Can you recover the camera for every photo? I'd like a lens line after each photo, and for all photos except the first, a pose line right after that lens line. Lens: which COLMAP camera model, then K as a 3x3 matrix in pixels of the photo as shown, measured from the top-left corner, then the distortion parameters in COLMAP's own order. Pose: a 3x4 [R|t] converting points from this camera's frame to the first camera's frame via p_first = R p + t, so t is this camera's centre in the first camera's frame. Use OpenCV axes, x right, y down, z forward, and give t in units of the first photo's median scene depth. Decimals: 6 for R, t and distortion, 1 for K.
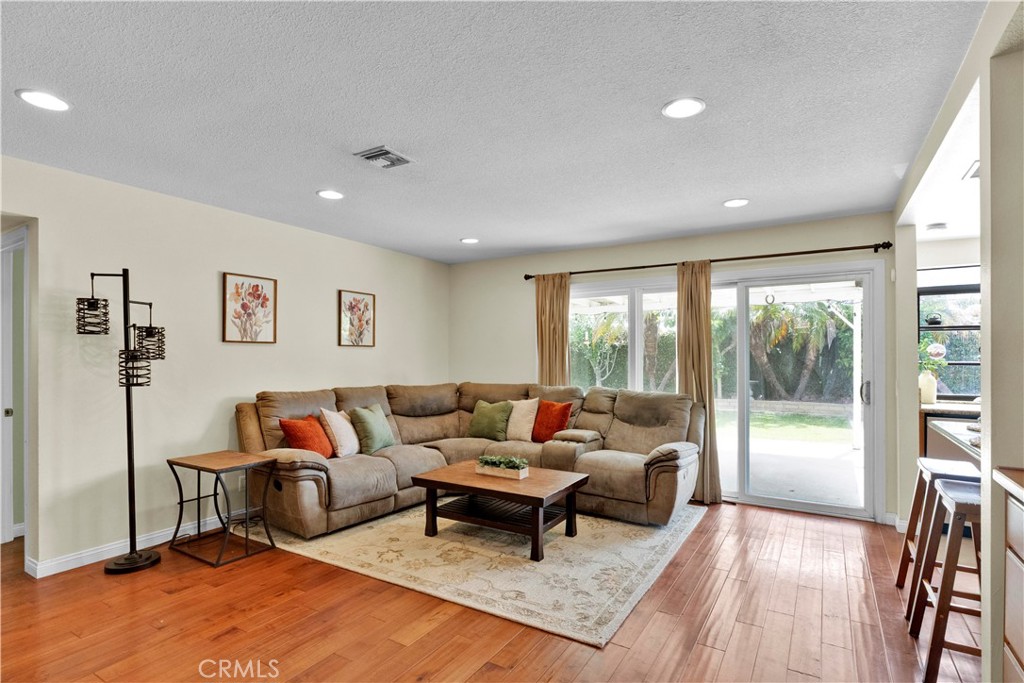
lens RADIAL K [[515.5, 0, 511.3], [0, 515.5, 356.8], [0, 0, 1]] dist [0.000672, 0.000029]
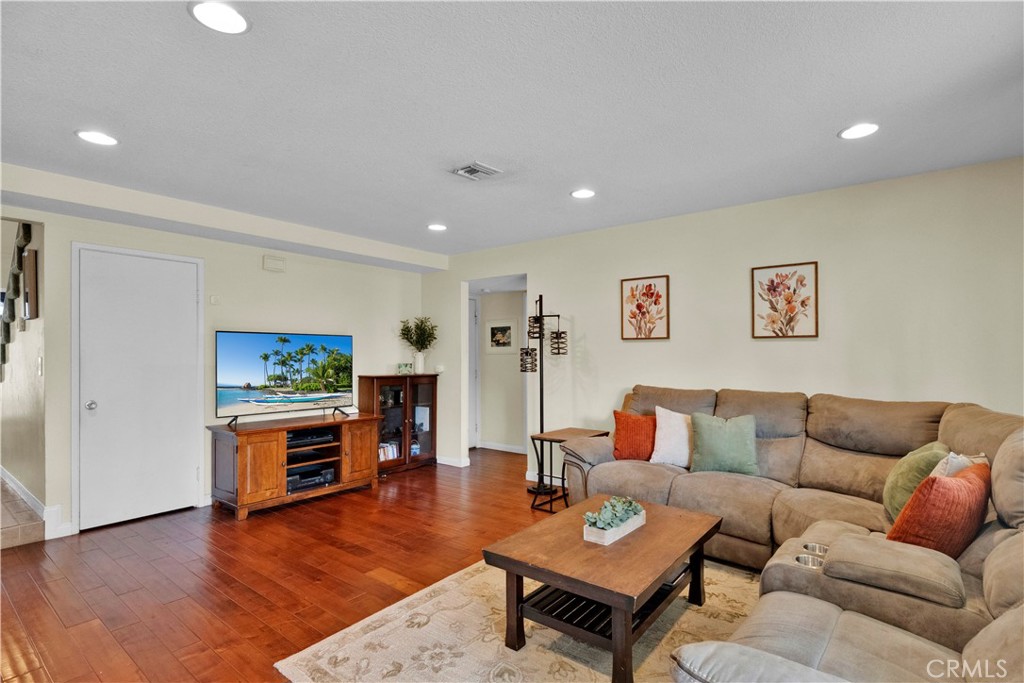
lens RADIAL K [[516.8, 0, 539.8], [0, 516.8, 352.0], [0, 0, 1]] dist [-0.002381, -0.000625]
pose [[-0.120899, -0.003819, -0.992658, 0.588305], [0.001109, 0.999991, -0.003982, 0.003668], [0.992664, -0.001582, -0.120893, 0.899413]]
